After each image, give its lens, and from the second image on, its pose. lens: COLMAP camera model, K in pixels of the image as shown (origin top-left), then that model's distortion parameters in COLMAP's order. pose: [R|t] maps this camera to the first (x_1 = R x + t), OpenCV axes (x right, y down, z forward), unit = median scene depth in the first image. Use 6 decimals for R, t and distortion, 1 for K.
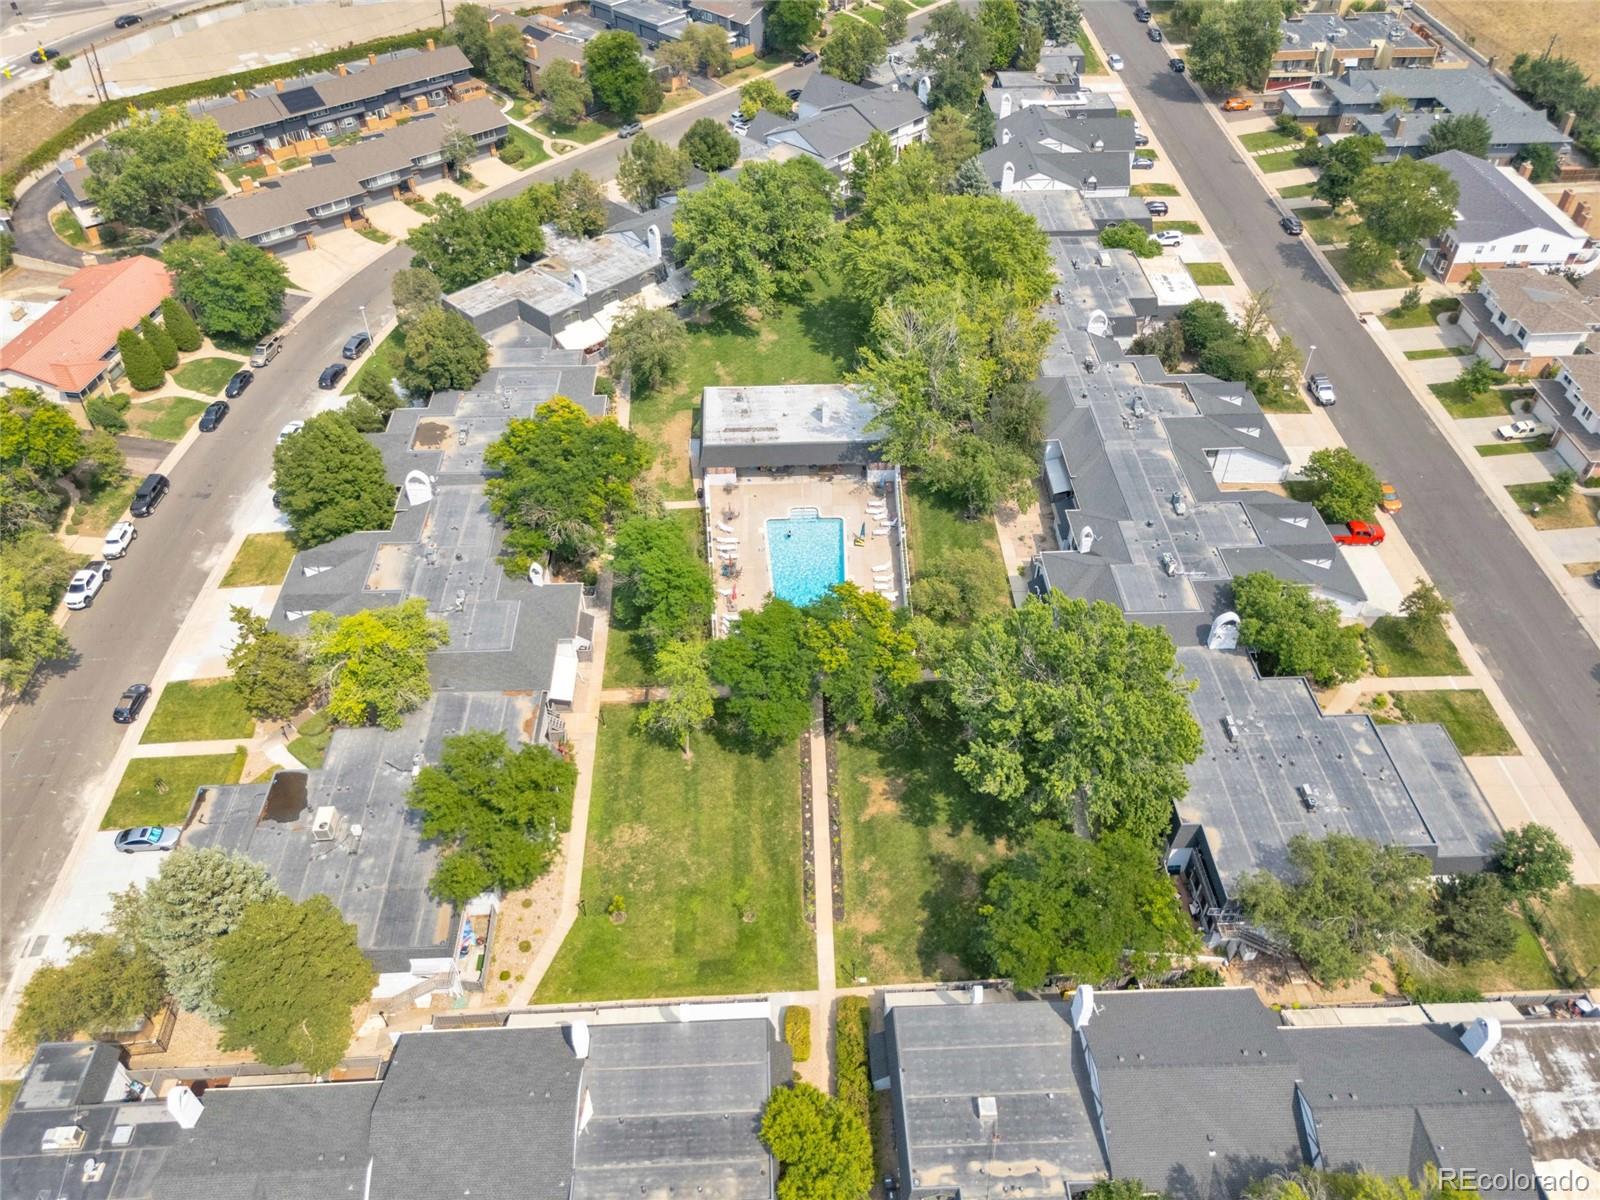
lens RADIAL K [[1179.7, 0, 800.1], [0, 1179.7, 602.0], [0, 0, 1]] dist [0.021173, -0.003958]
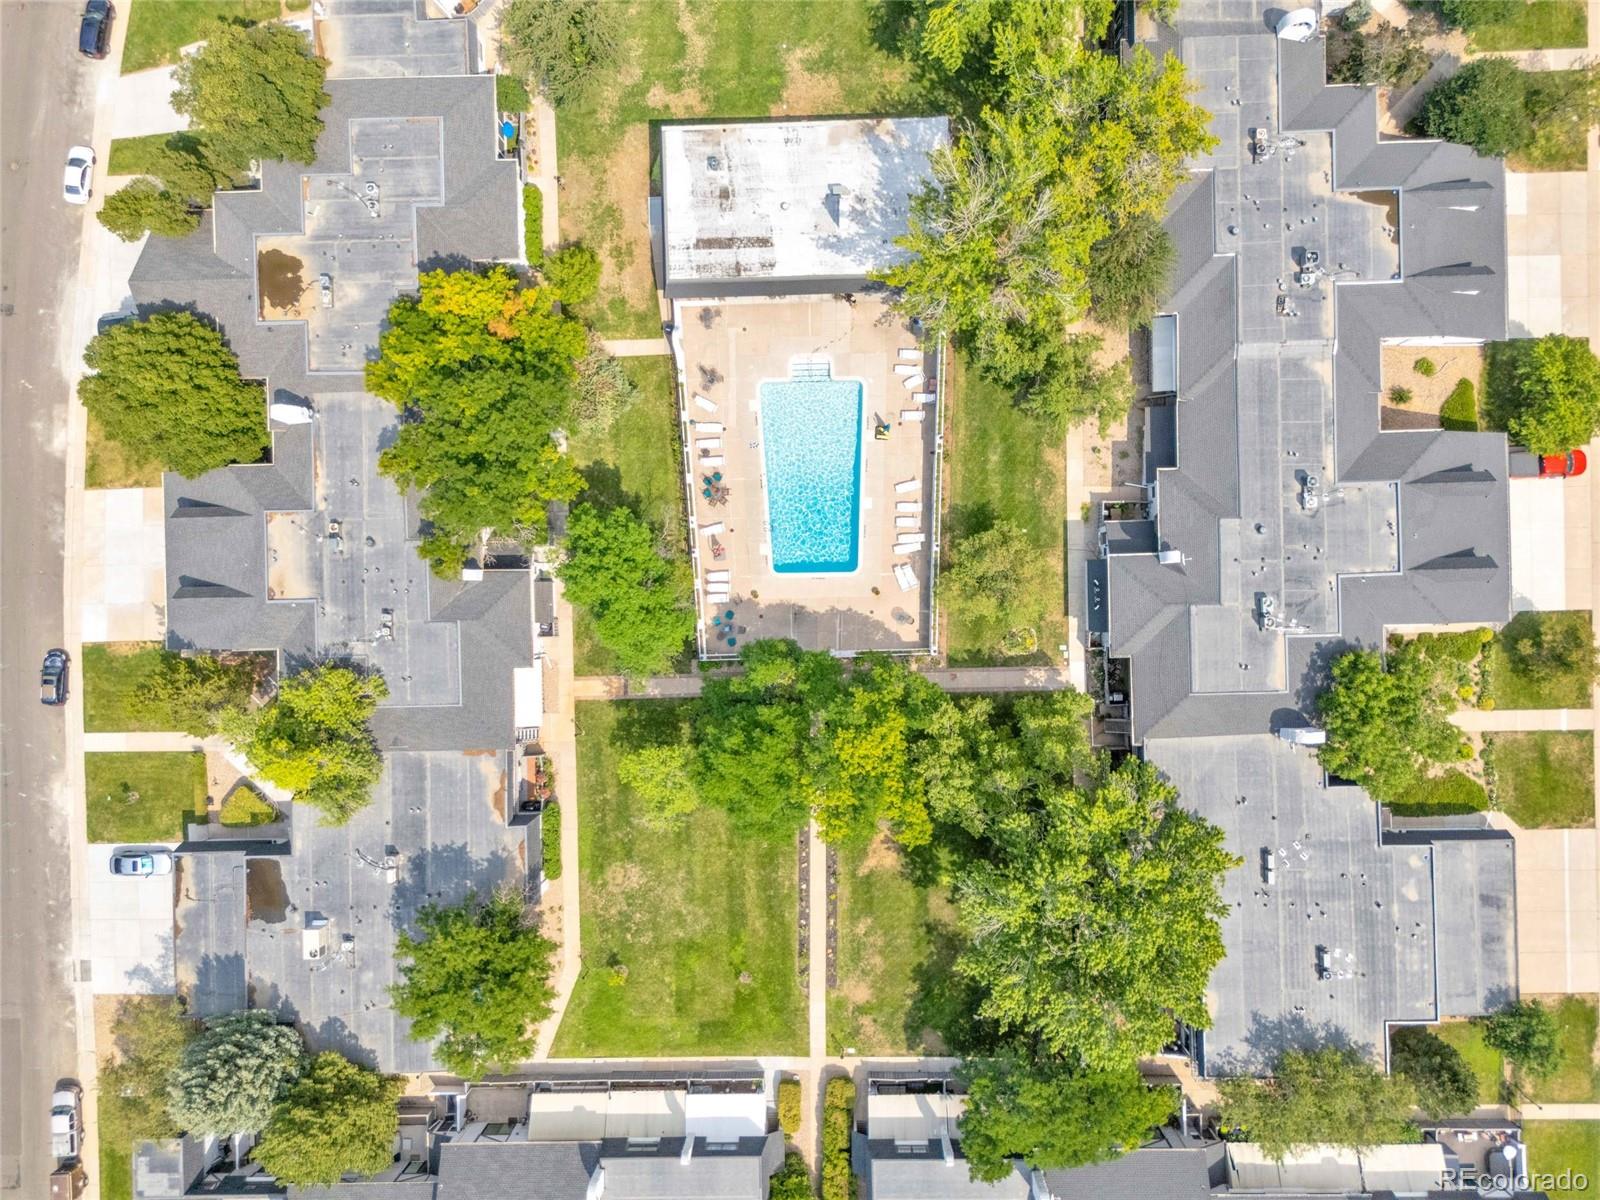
lens RADIAL K [[1179.7, 0, 800.6], [0, 1179.7, 601.3], [0, 0, 1]] dist [0.021173, -0.003958]
pose [[0.999368, 0.018354, -0.030452, 0.029028], [0.009689, 0.683468, 0.729916, -0.675731], [0.034210, -0.729750, 0.682858, 0.503172]]
